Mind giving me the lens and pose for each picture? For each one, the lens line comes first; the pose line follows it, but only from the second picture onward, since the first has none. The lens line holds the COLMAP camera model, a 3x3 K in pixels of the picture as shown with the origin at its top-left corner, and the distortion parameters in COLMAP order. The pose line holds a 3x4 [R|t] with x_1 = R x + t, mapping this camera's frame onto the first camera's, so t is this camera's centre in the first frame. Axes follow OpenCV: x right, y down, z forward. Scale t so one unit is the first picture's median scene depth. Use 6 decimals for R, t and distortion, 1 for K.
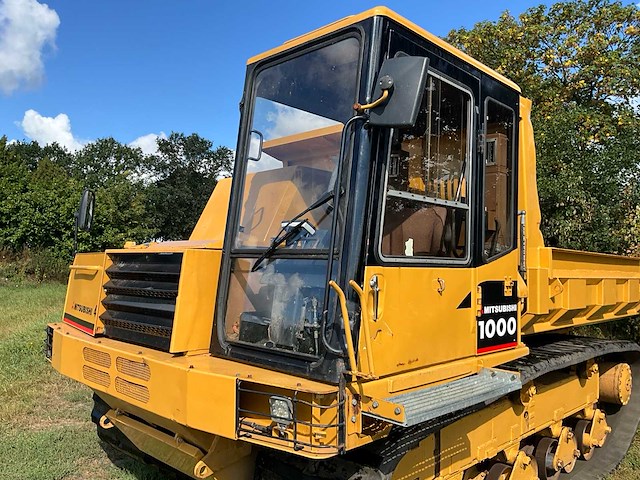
lens RADIAL K [[540.5, 0, 316.6], [0, 540.5, 238.6], [0, 0, 1]] dist [0.054247, -0.077008]
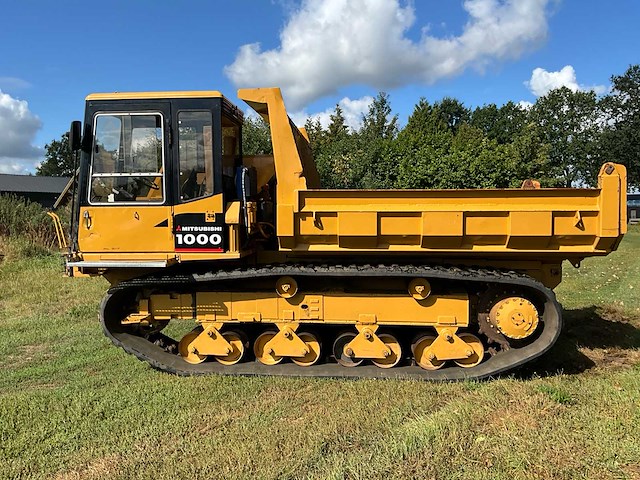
lens RADIAL K [[540.5, 0, 321.6], [0, 540.5, 240.9], [0, 0, 1]] dist [0.054247, -0.077008]
pose [[0.638043, 0.015107, -0.769853, 1.850510], [0.056013, 0.996248, 0.065973, 0.070499], [0.767961, -0.085216, 0.634802, 0.171009]]
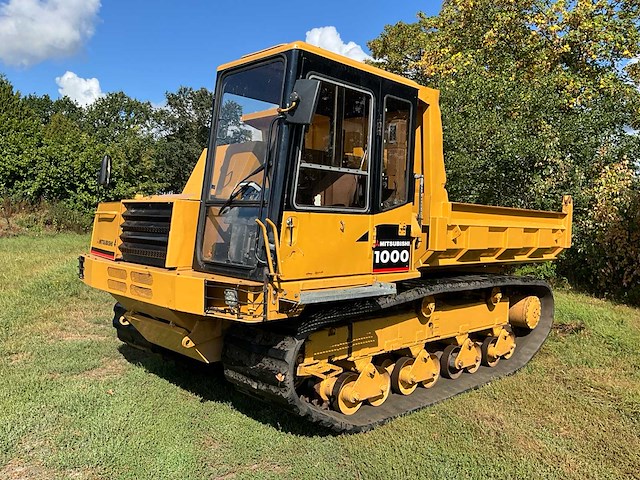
lens RADIAL K [[540.5, 0, 318.7], [0, 540.5, 238.8], [0, 0, 1]] dist [0.054247, -0.077008]
pose [[0.999815, 0.011197, -0.015637, 0.150877], [-0.009875, 0.996568, 0.082185, -0.000239], [0.016504, -0.082015, 0.996494, -0.415653]]
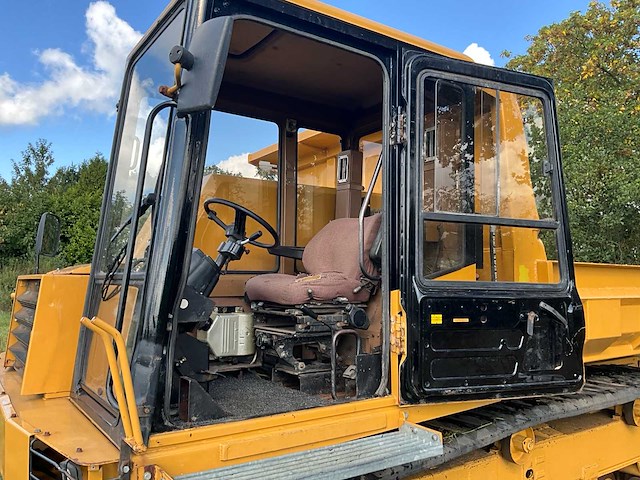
lens RADIAL K [[540.5, 0, 318.6], [0, 540.5, 238.2], [0, 0, 1]] dist [0.054247, -0.077008]
pose [[0.981559, -0.033628, -0.188177, 0.300513], [0.027492, 0.999005, -0.035127, 0.002578], [0.189171, 0.029306, 0.981507, 0.195174]]
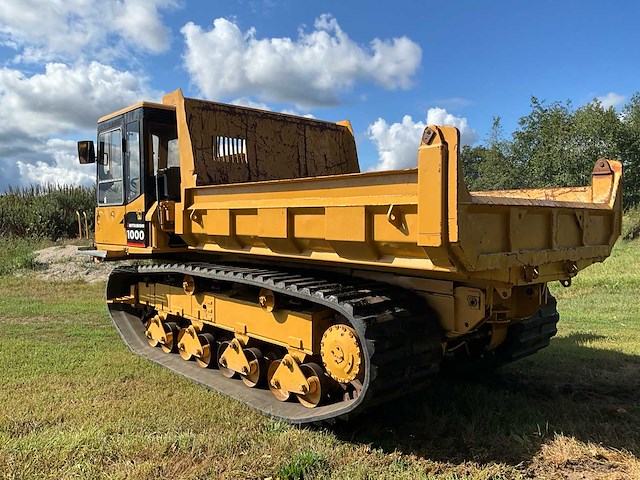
lens RADIAL K [[540.5, 0, 317.1], [0, 540.5, 241.3], [0, 0, 1]] dist [0.054247, -0.077008]
pose [[-0.076600, 0.016768, -0.996921, 2.157447], [0.045991, 0.998854, 0.013267, 0.181242], [0.996001, -0.044833, -0.077284, 1.721787]]
